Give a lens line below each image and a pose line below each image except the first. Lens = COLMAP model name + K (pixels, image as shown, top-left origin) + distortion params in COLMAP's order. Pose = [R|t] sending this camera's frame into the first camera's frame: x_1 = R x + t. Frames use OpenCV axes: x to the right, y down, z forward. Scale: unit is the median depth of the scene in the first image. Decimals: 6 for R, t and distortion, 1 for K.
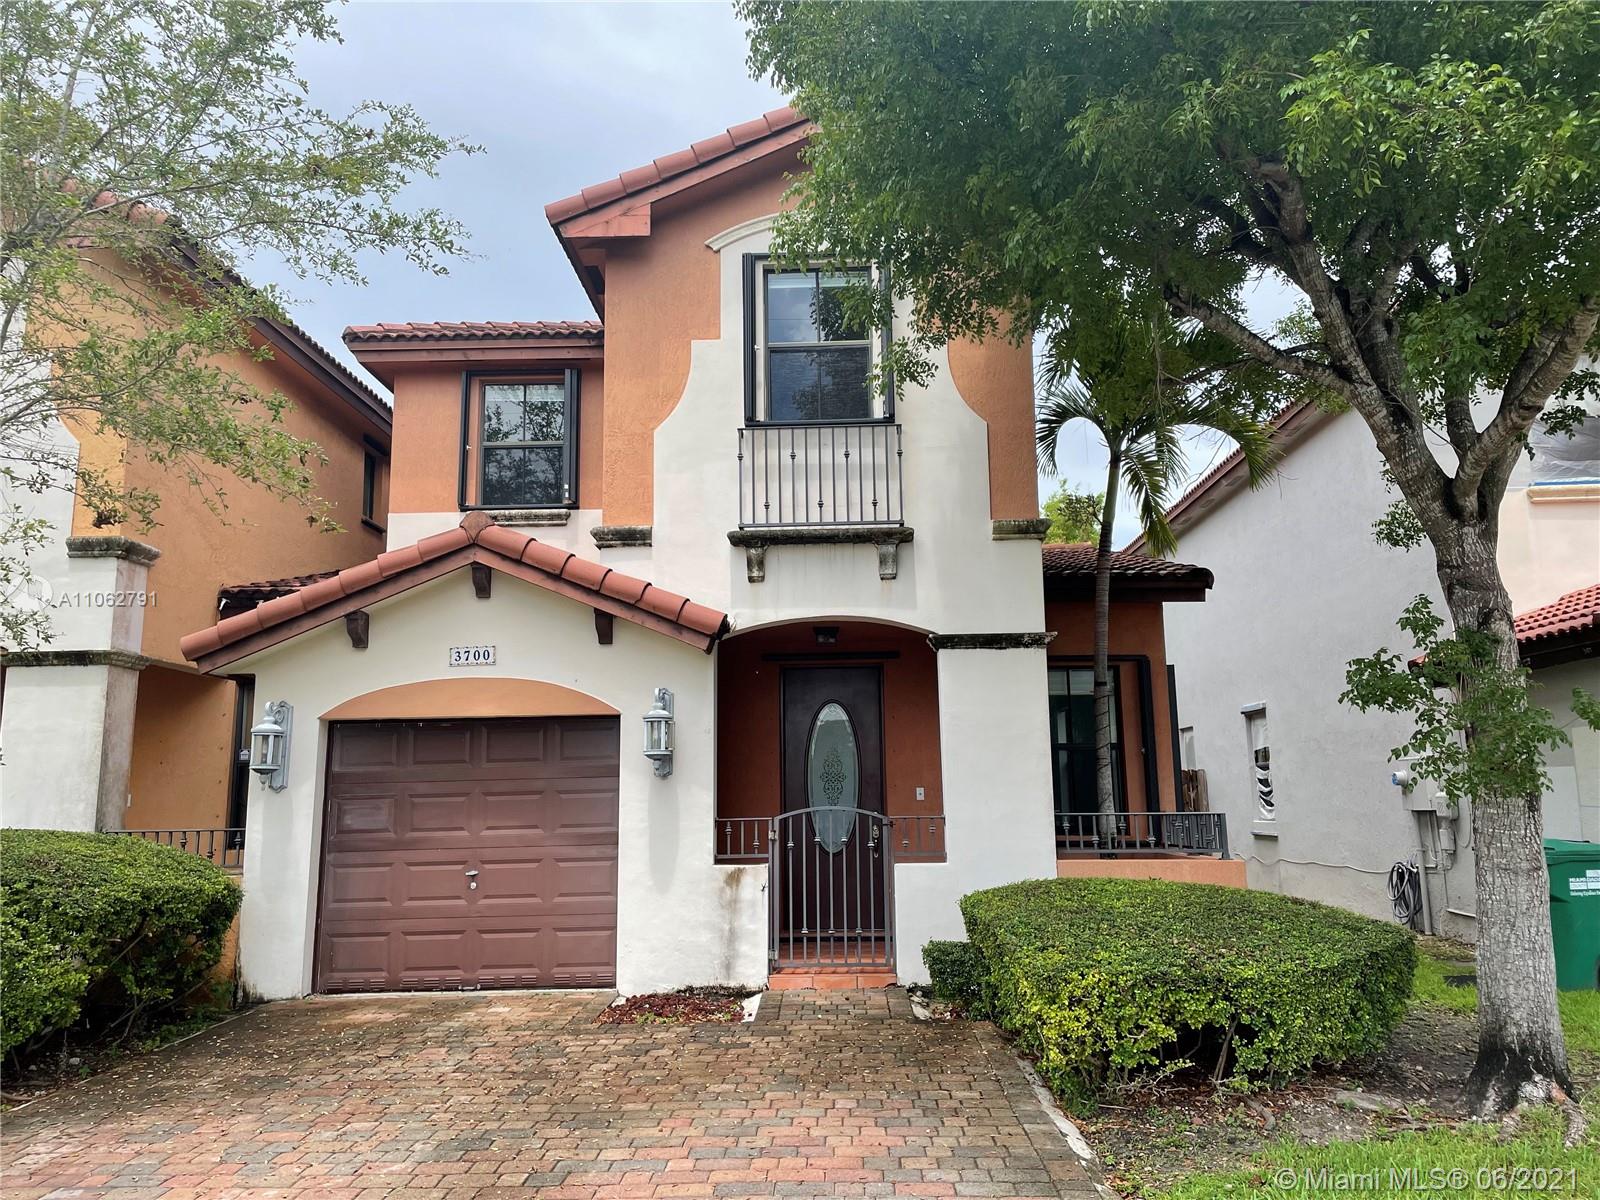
lens RADIAL K [[1220.6, 0, 800.9], [0, 1220.6, 595.7], [0, 0, 1]] dist [0.081572, -0.101916]
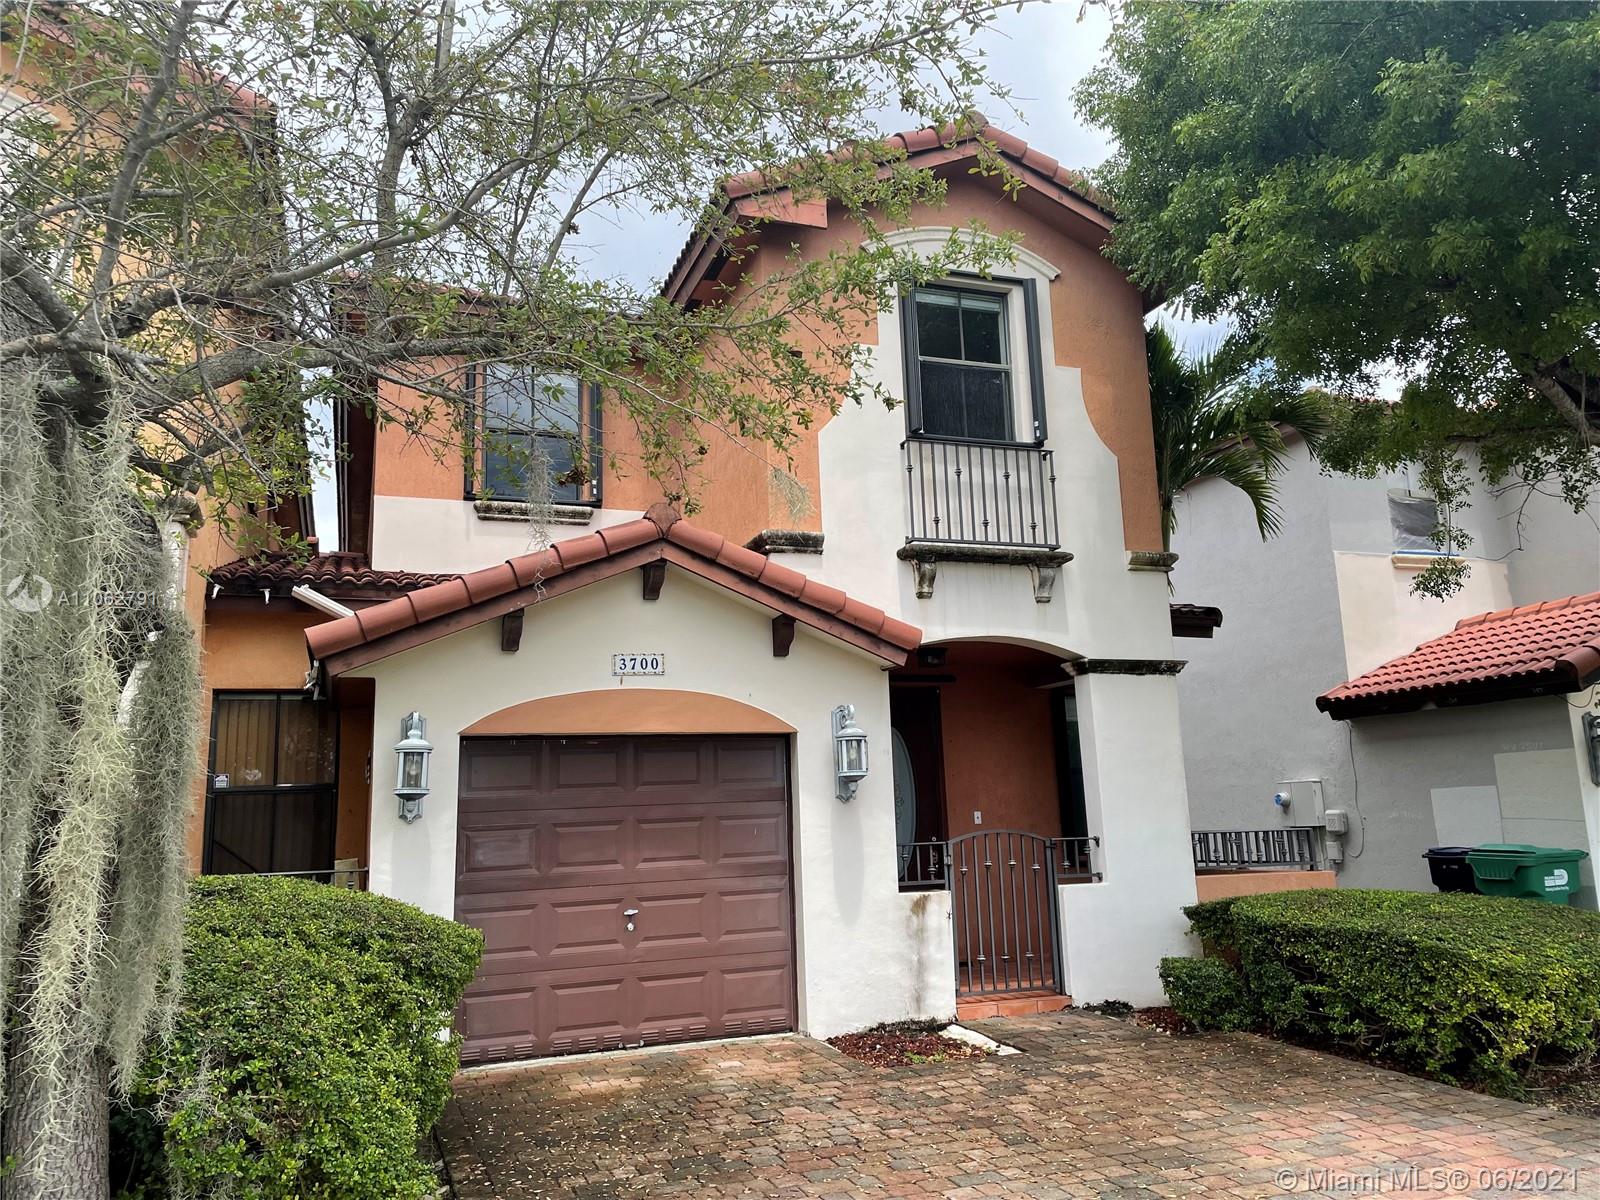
lens RADIAL K [[1220.6, 0, 803.6], [0, 1220.6, 594.2], [0, 0, 1]] dist [0.081572, -0.101916]
pose [[0.923131, 0.054503, 0.380603, -0.496906], [-0.042967, 0.998325, -0.038750, 0.027600], [-0.382077, 0.019418, 0.923926, 0.139862]]
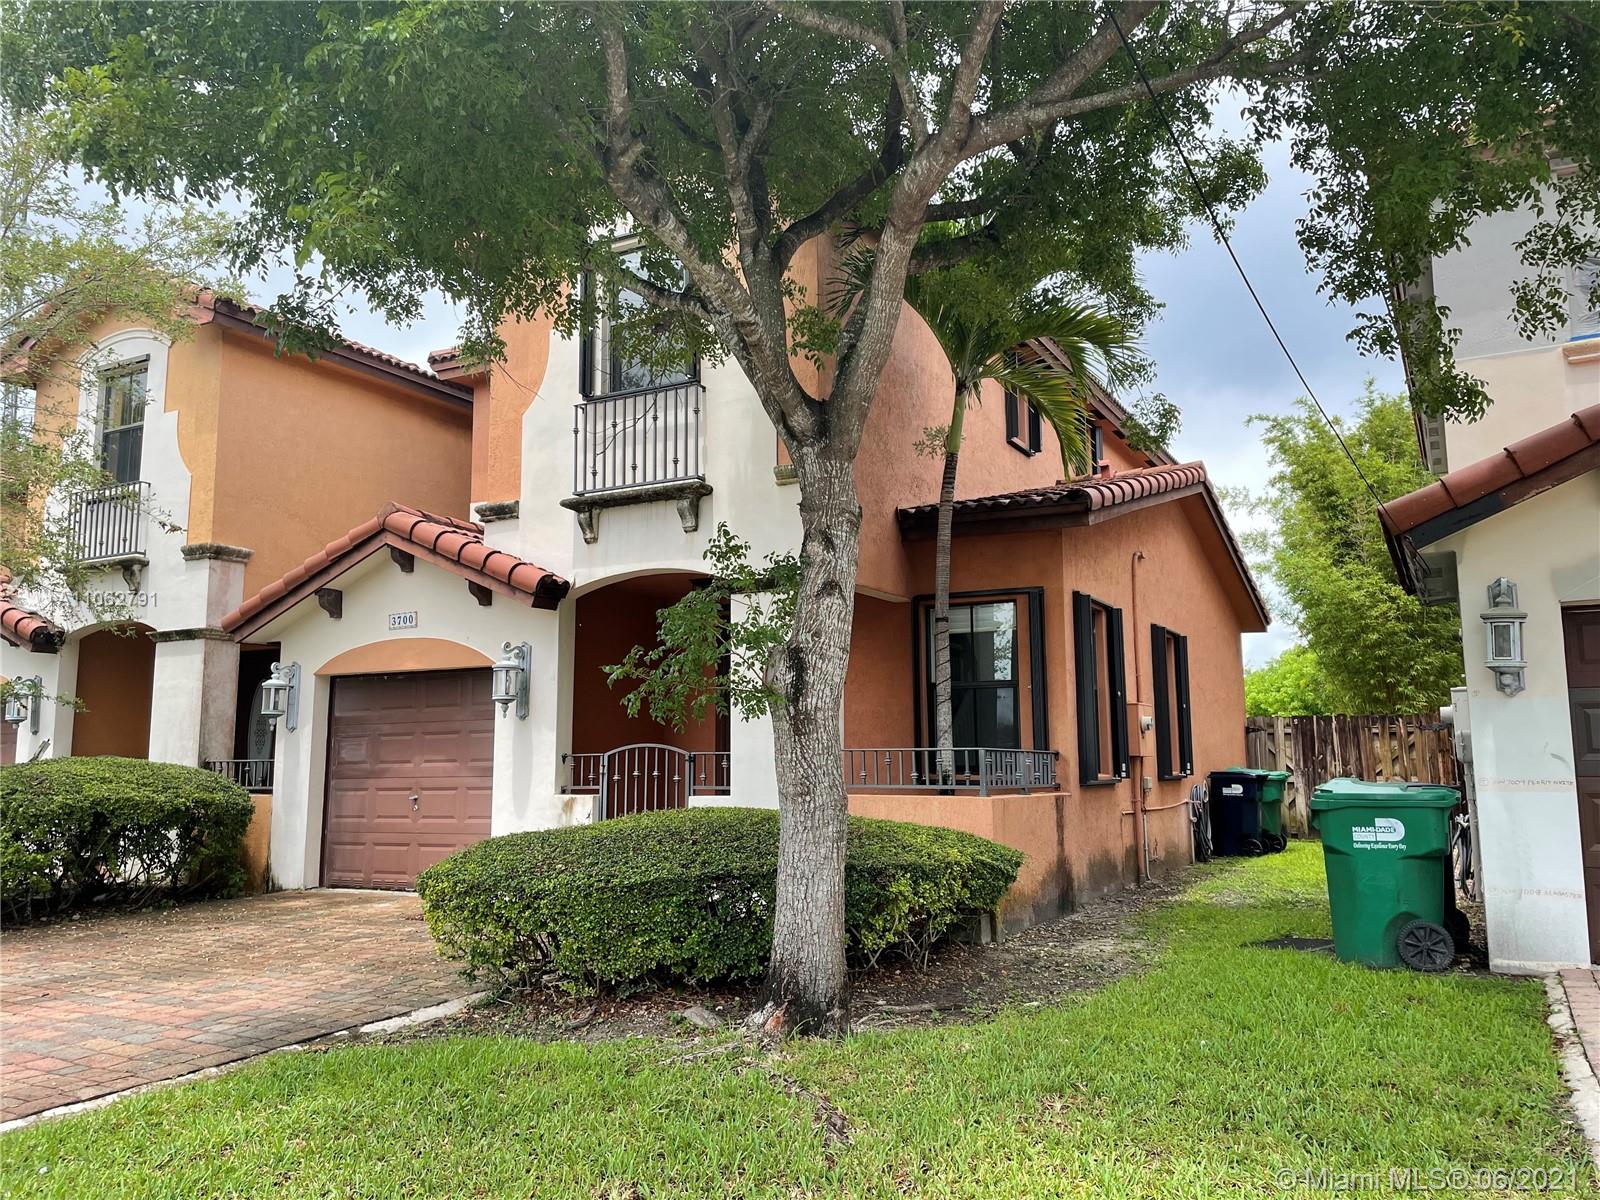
lens RADIAL K [[1220.6, 0, 792.2], [0, 1220.6, 603.8], [0, 0, 1]] dist [0.081572, -0.101916]
pose [[0.891407, -0.050327, -0.450401, 0.625987], [0.070013, 0.997177, 0.027143, 0.026480], [0.447764, -0.055729, 0.892414, 0.087651]]
